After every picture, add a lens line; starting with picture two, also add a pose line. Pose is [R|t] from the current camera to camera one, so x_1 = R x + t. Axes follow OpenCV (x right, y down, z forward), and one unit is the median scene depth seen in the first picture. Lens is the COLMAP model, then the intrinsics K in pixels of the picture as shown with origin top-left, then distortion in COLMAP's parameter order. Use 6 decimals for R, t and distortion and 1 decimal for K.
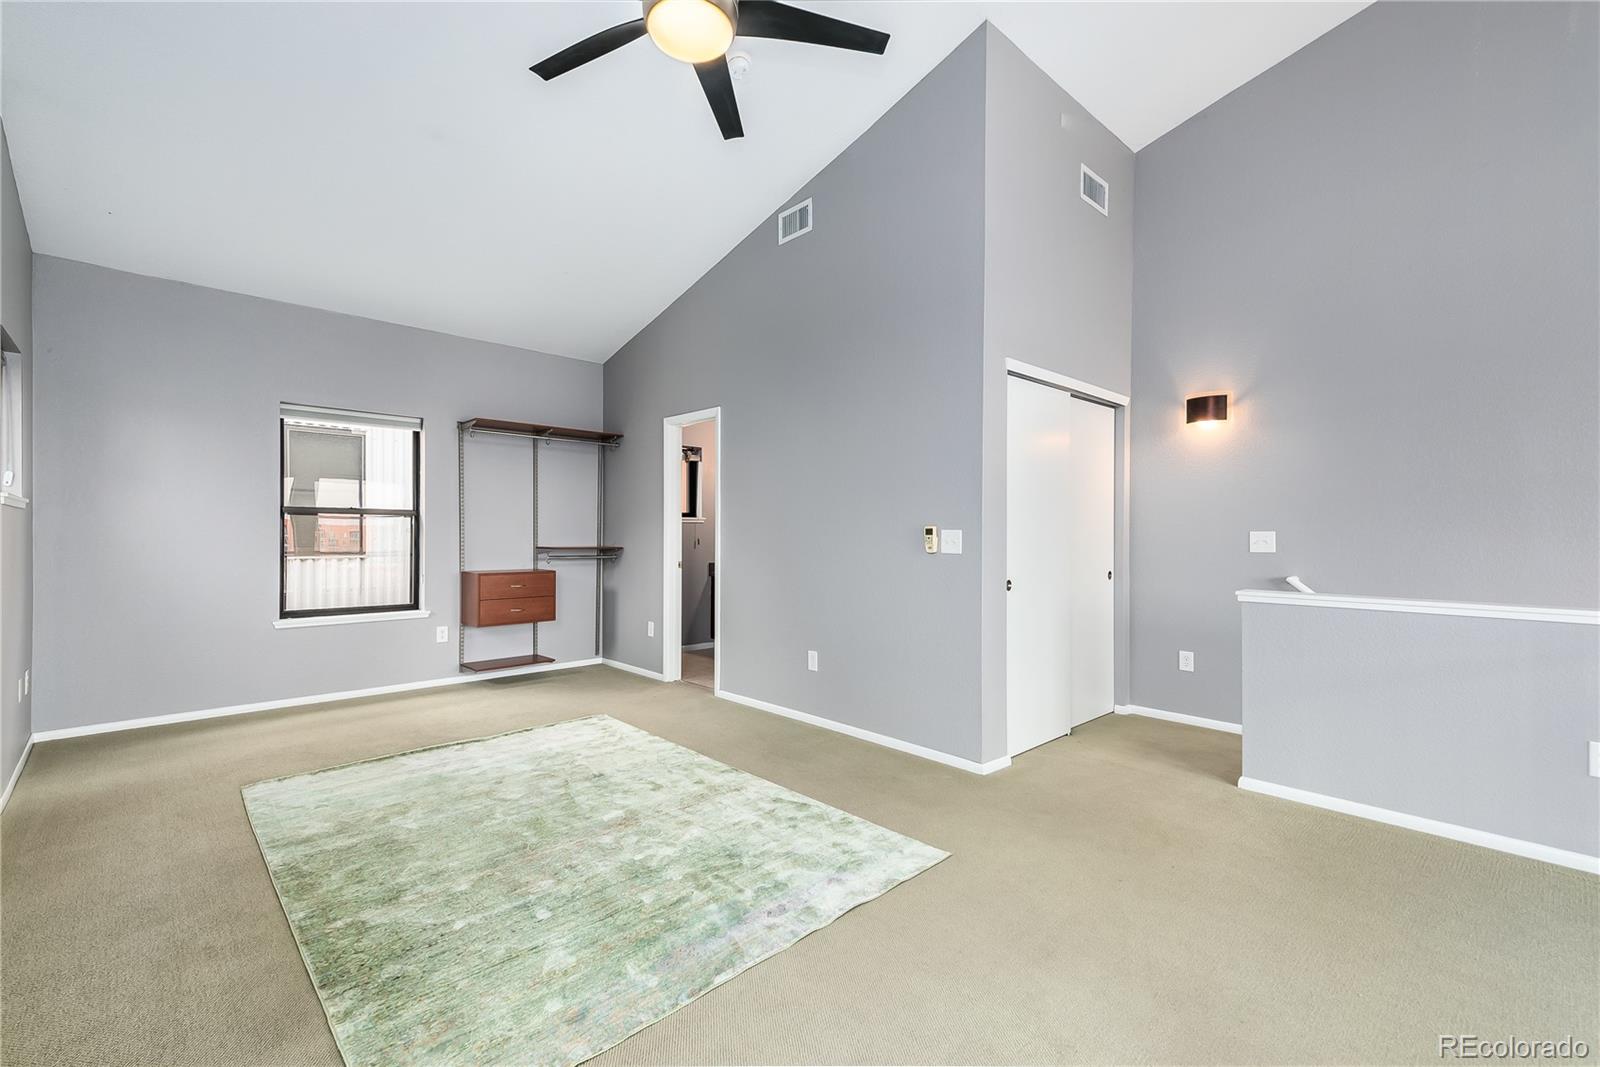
lens RADIAL K [[710.4, 0, 794.3], [0, 710.4, 537.9], [0, 0, 1]] dist [0.002497, -0.000300]
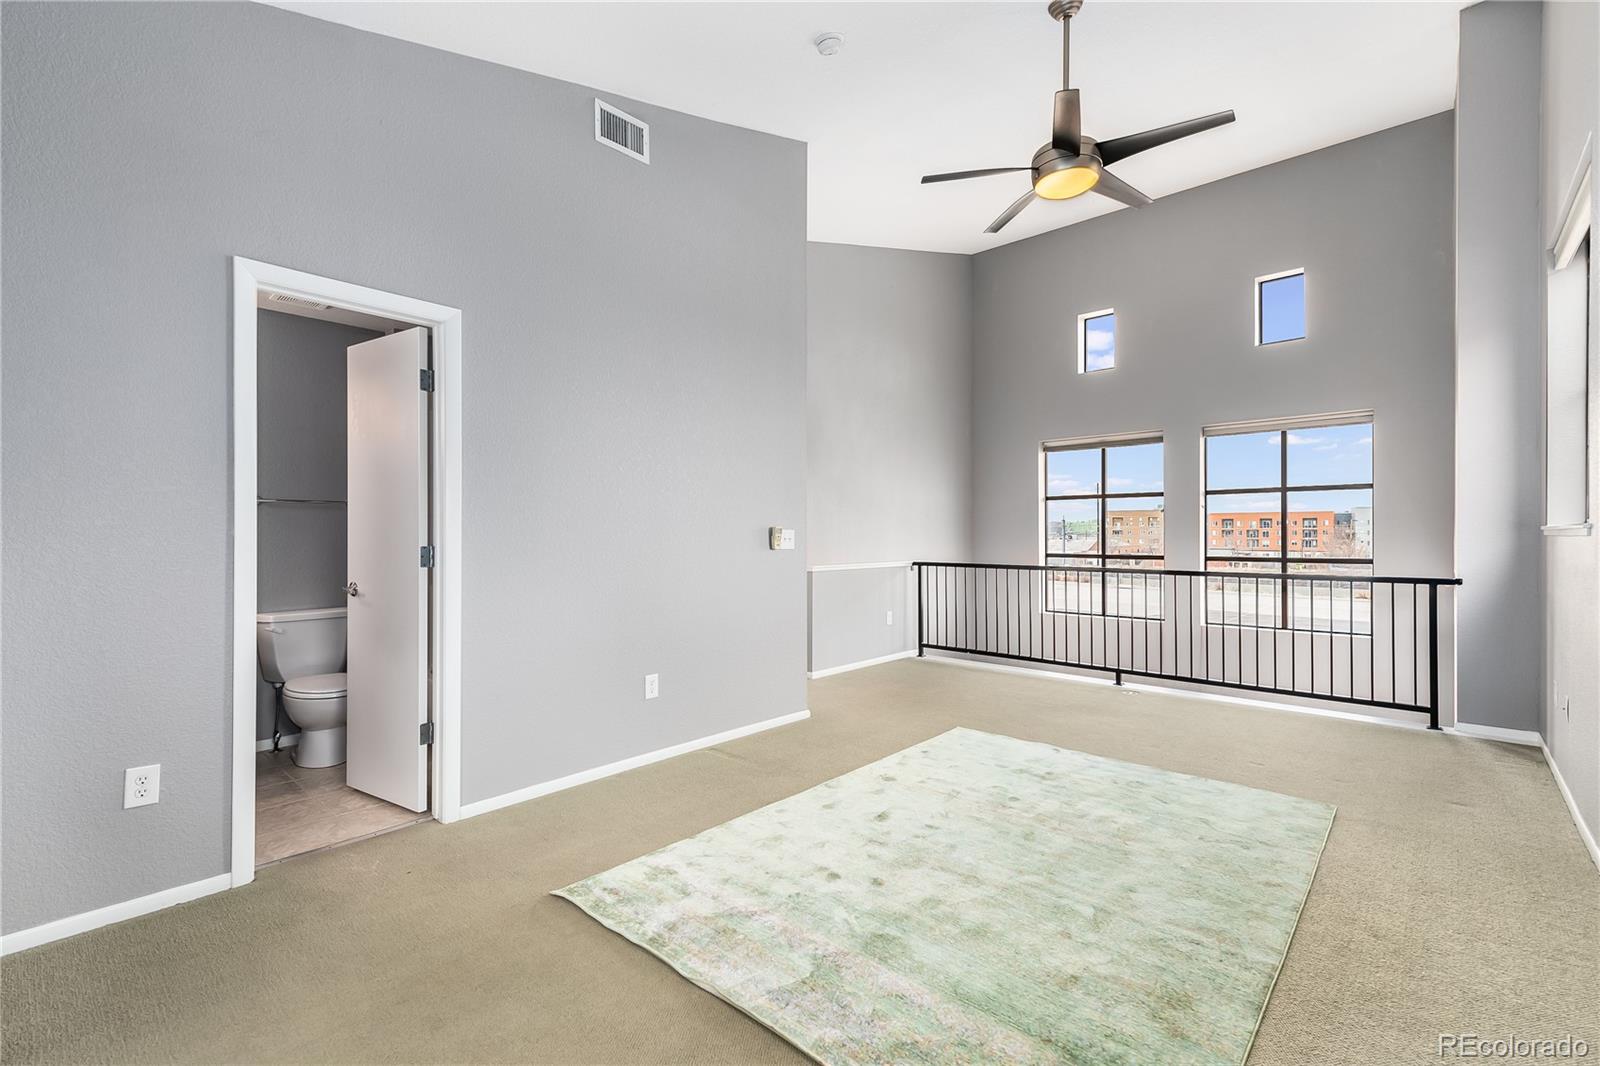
lens RADIAL K [[710.4, 0, 794.3], [0, 710.4, 537.4], [0, 0, 1]] dist [0.002497, -0.000300]
pose [[-0.115173, 0.000245, 0.993345, -0.462473], [0.007314, 0.999973, 0.000602, 0.000221], [-0.993319, 0.007335, -0.115171, 0.527617]]
